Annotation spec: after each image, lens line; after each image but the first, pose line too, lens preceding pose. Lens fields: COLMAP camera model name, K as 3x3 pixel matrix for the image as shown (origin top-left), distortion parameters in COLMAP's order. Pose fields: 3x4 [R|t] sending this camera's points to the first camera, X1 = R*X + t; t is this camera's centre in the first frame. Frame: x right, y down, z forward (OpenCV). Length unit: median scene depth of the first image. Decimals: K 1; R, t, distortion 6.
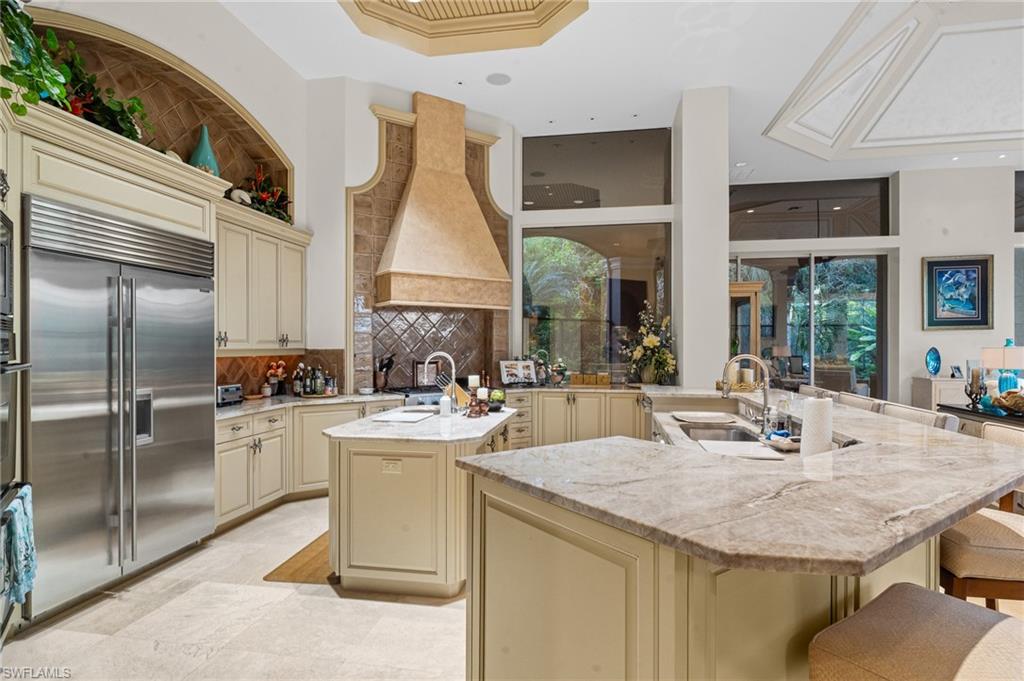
lens RADIAL K [[533.0, 0, 515.8], [0, 533.0, 344.4], [0, 0, 1]] dist [0.000543, 0.000143]
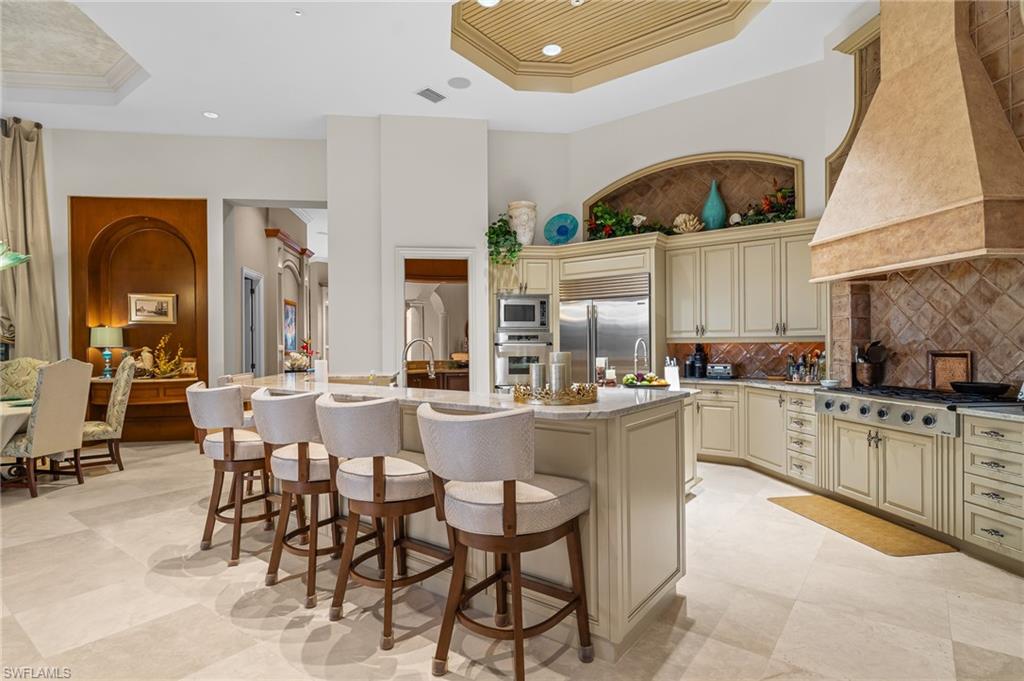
lens RADIAL K [[533.0, 0, 515.8], [0, 533.0, 344.4], [0, 0, 1]] dist [0.000543, 0.000143]
pose [[-0.457207, 0.001953, -0.889358, 0.731367], [0.010532, 0.999939, -0.003218, 0.020499], [0.889298, -0.010838, -0.457200, 0.935622]]
